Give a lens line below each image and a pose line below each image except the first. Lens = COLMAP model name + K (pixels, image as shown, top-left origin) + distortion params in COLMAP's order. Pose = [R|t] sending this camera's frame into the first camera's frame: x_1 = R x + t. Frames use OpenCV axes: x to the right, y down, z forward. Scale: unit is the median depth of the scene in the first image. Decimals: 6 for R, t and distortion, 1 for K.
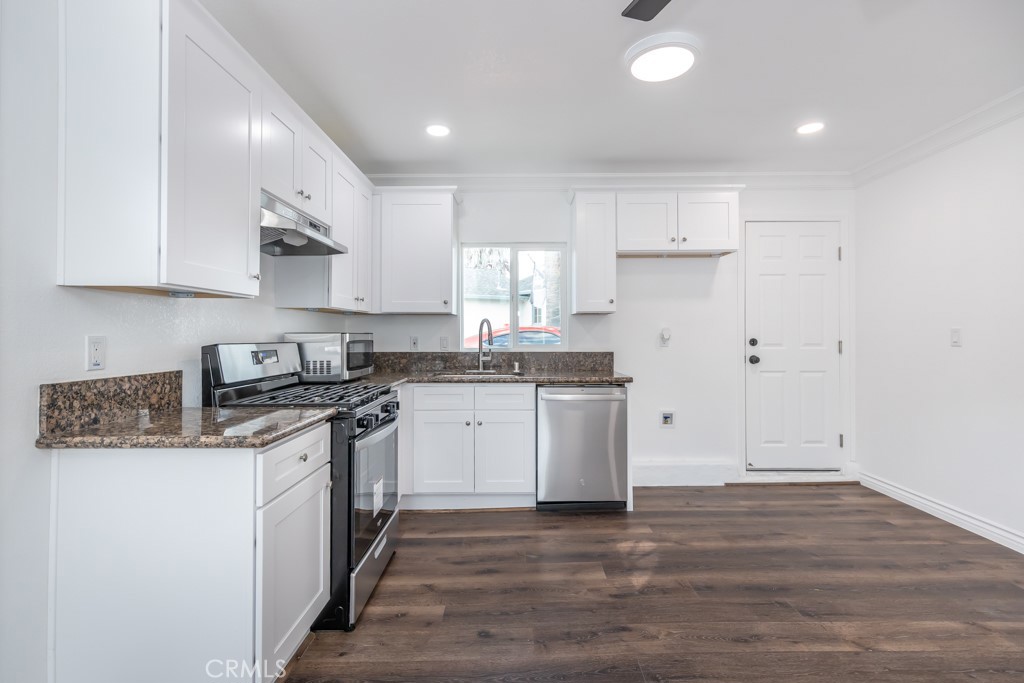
lens RADIAL K [[477.1, 0, 518.0], [0, 477.1, 330.4], [0, 0, 1]] dist [0.009511, 0.000400]
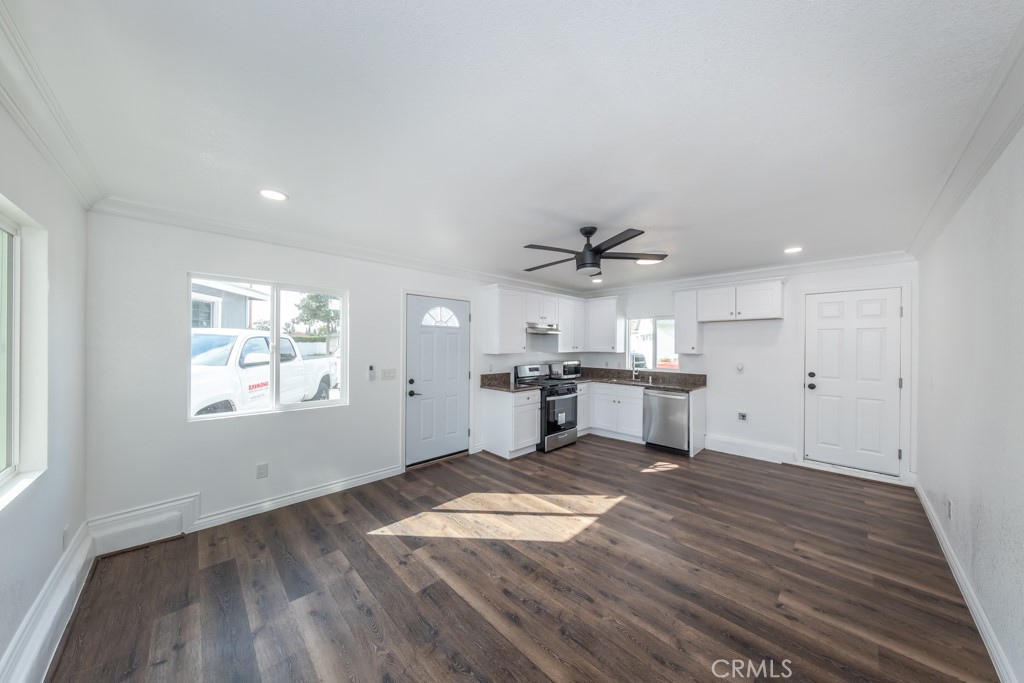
lens RADIAL K [[334.0, 0, 514.6], [0, 334.0, 345.9], [0, 0, 1]] dist [0.005451, -0.000663]
pose [[0.701234, 0.008343, -0.712882, 0.709857], [-0.000770, 0.999940, 0.010945, -0.092103], [0.712931, -0.007126, 0.701198, -0.480808]]
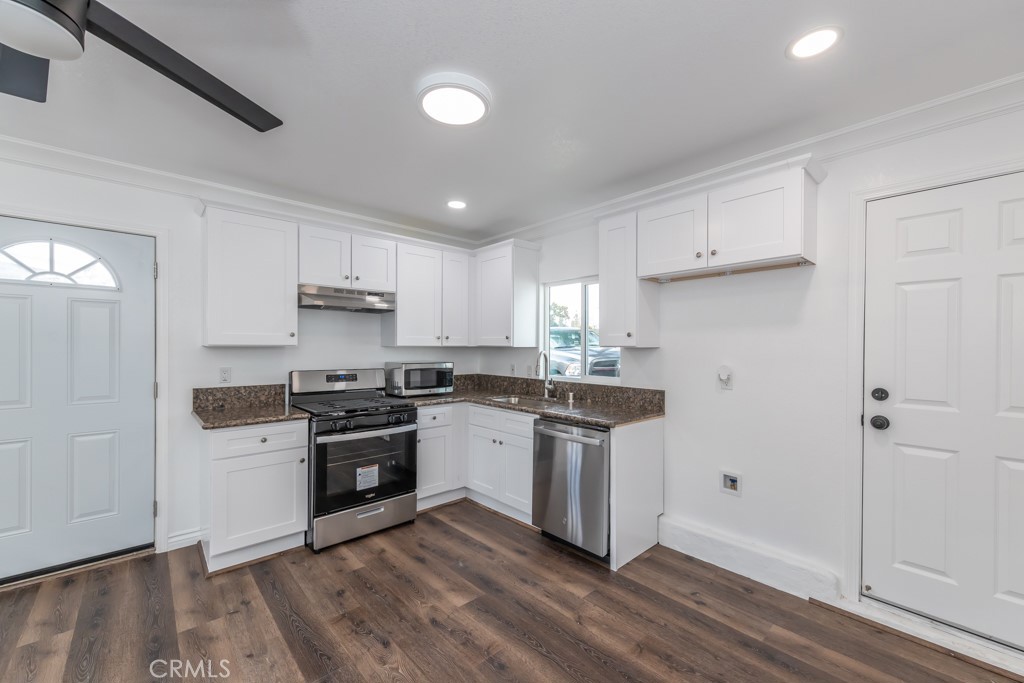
lens RADIAL K [[412.7, 0, 518.5], [0, 412.7, 349.7], [0, 0, 1]] dist [0.007596, 0.000070]
pose [[0.673687, 0.012960, -0.738903, 0.692634], [-0.001802, 0.999872, 0.015894, -0.049191], [0.739015, -0.009376, 0.673624, 0.354212]]
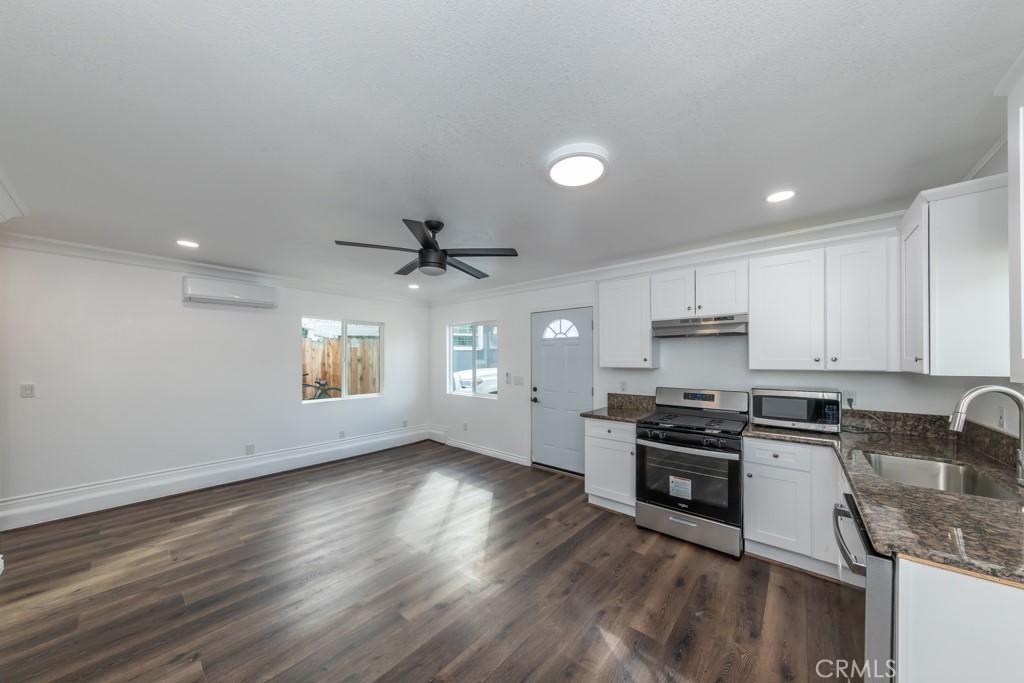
lens RADIAL K [[334.0, 0, 510.3], [0, 334.0, 360.0], [0, 0, 1]] dist [0.005451, -0.000663]
pose [[-0.655421, 0.000535, -0.755264, 0.689262], [0.006230, 0.999970, -0.004698, -0.063716], [0.755238, -0.007784, -0.655404, 0.952123]]
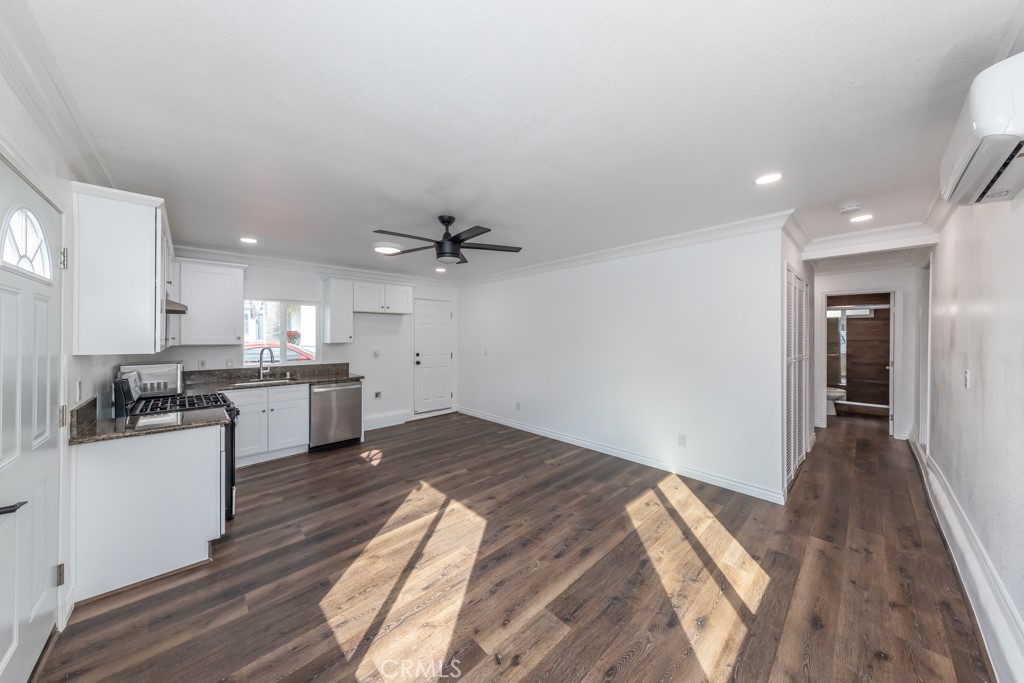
lens RADIAL K [[334.0, 0, 520.5], [0, 334.0, 335.9], [0, 0, 1]] dist [0.005451, -0.000663]
pose [[0.712572, 0.003019, 0.701593, -0.291132], [-0.007289, 0.999969, 0.003101, -0.083838], [-0.701562, -0.007323, 0.712571, -0.493455]]
